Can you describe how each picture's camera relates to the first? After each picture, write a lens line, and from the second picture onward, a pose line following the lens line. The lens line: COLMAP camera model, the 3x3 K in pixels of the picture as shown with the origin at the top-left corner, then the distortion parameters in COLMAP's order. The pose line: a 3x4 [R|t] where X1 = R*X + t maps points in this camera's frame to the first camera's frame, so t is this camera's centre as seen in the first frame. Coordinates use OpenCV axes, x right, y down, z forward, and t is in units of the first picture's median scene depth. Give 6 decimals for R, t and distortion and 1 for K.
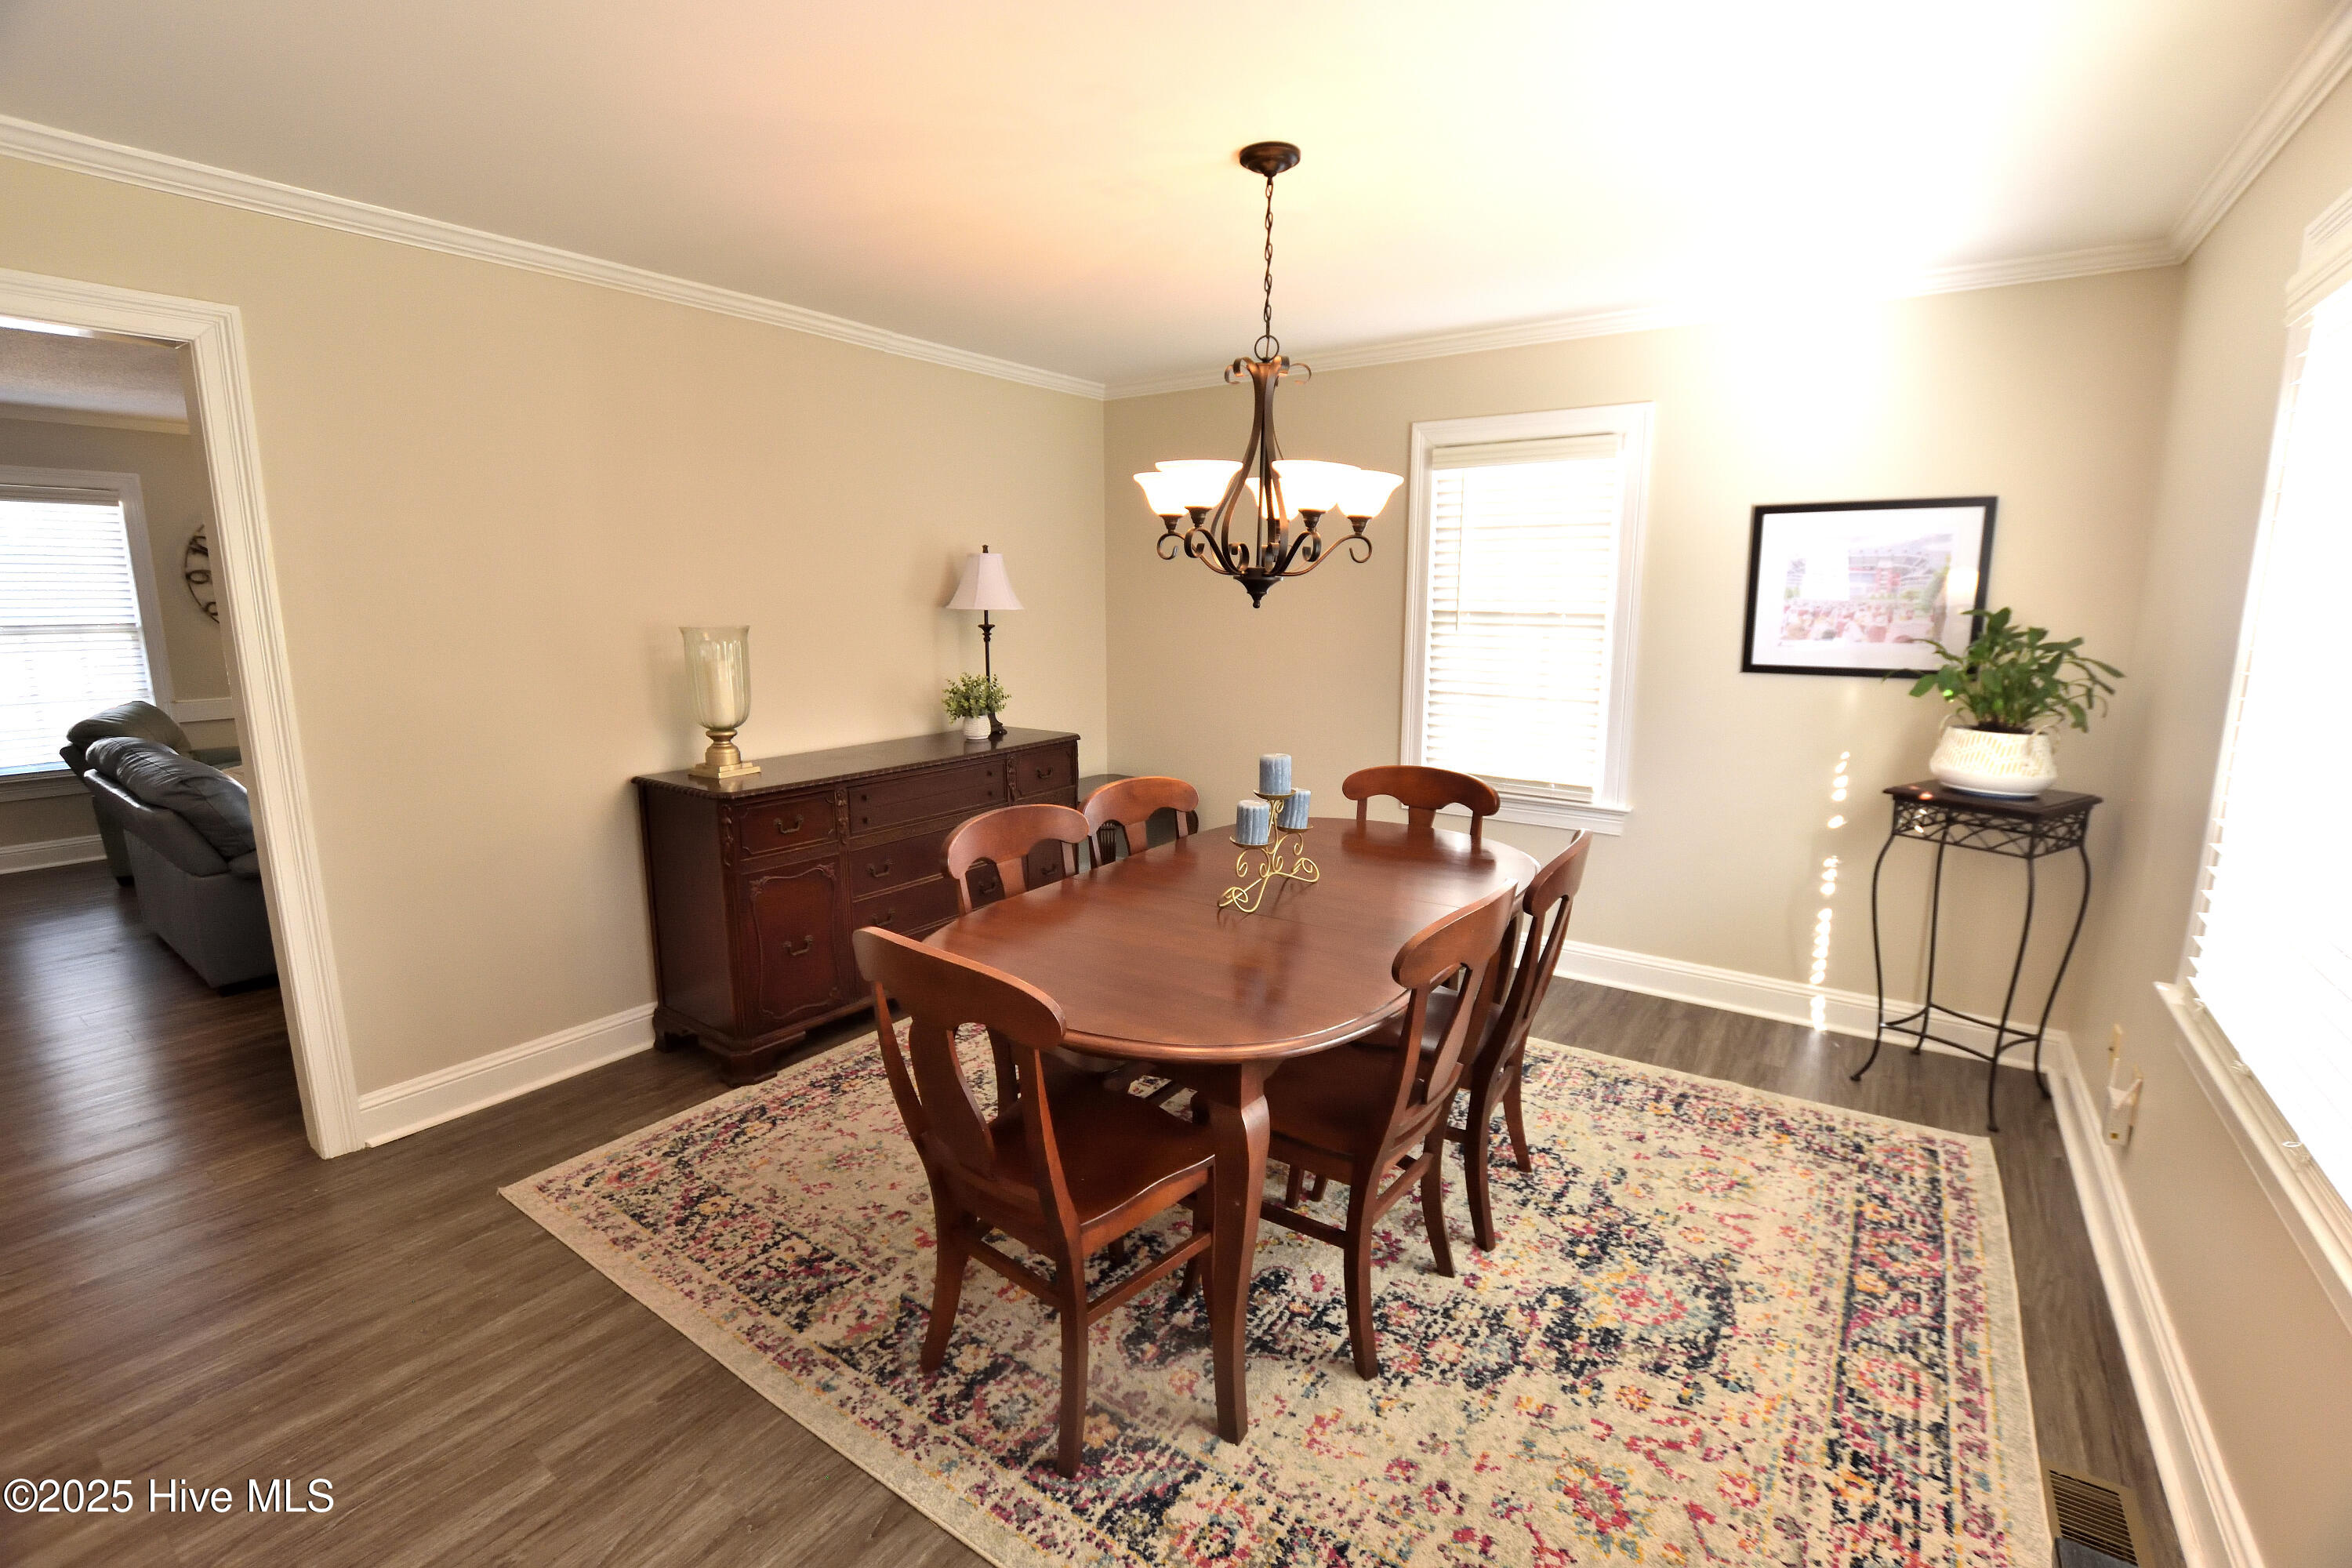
lens RADIAL K [[1016.6, 0, 1187.5], [0, 1016.6, 781.6], [0, 0, 1]] dist [-0.029383, 0.000108]
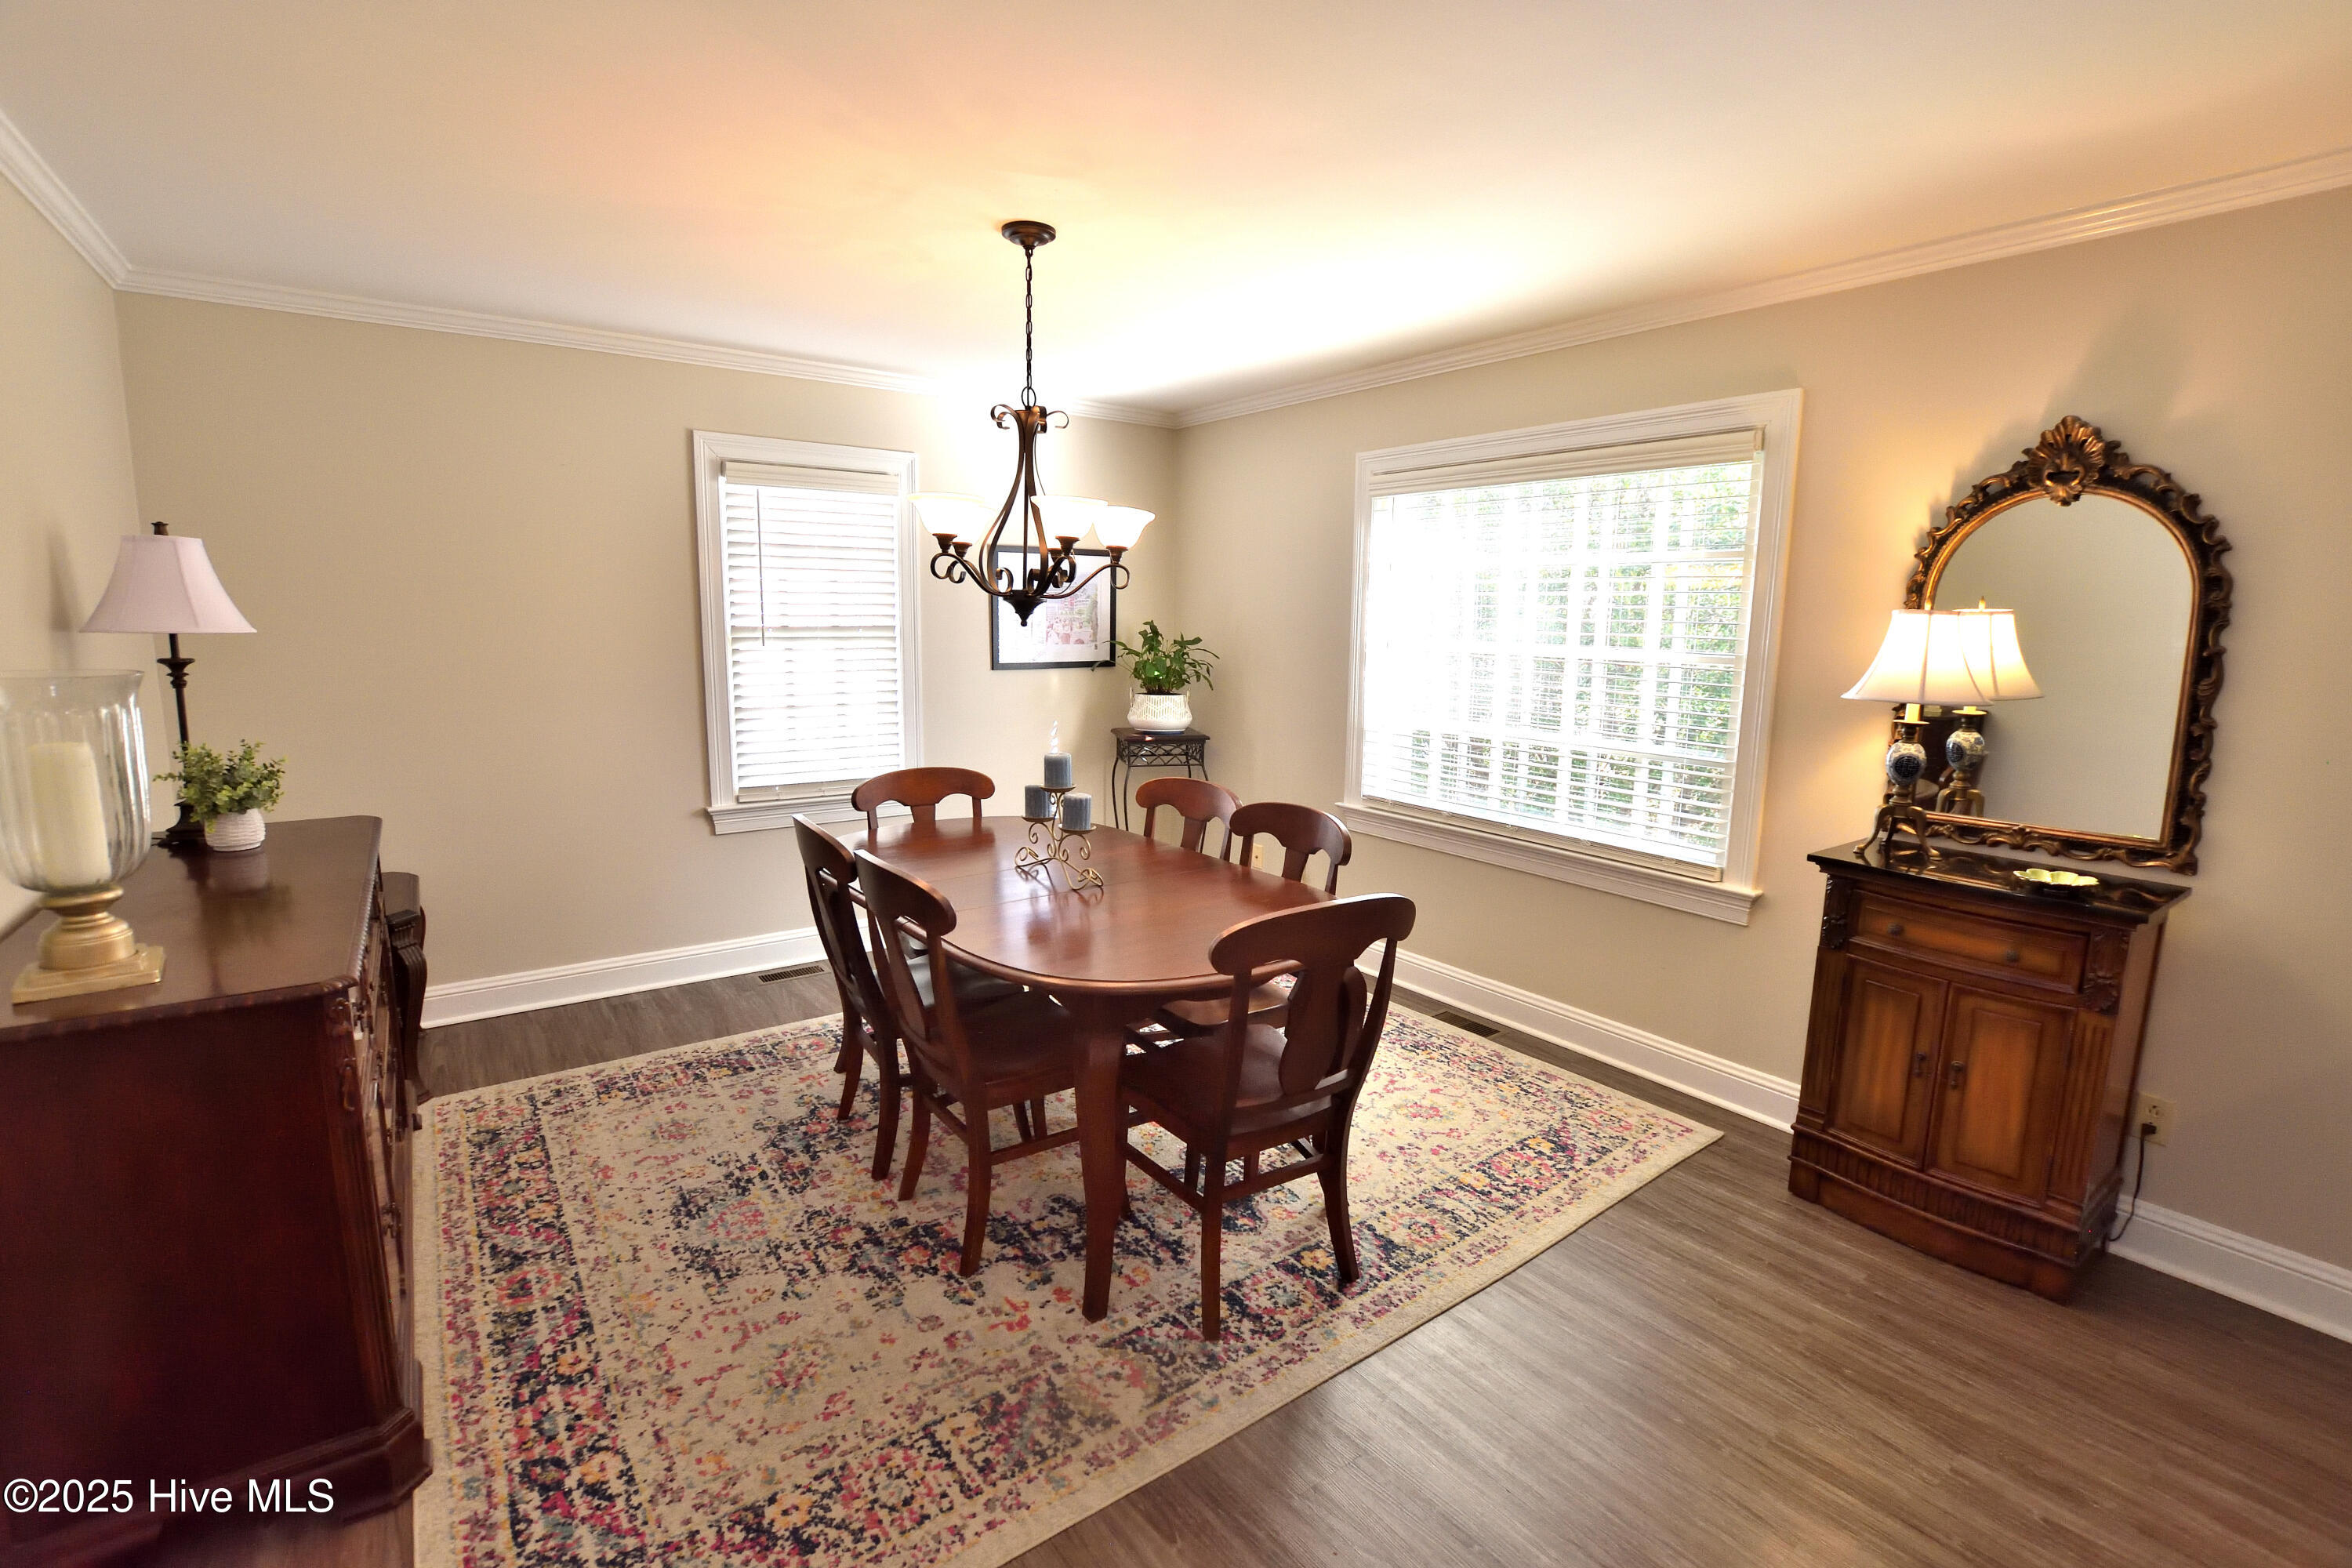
lens RADIAL K [[1030.2, 0, 1183.5], [0, 1030.2, 776.8], [0, 0, 1]] dist [-0.027298, 0.001140]
pose [[0.332438, -0.143614, 0.932127, -0.956935], [0.158575, 0.982779, 0.094863, -0.088110], [-0.929698, 0.116276, 0.349486, 0.463314]]
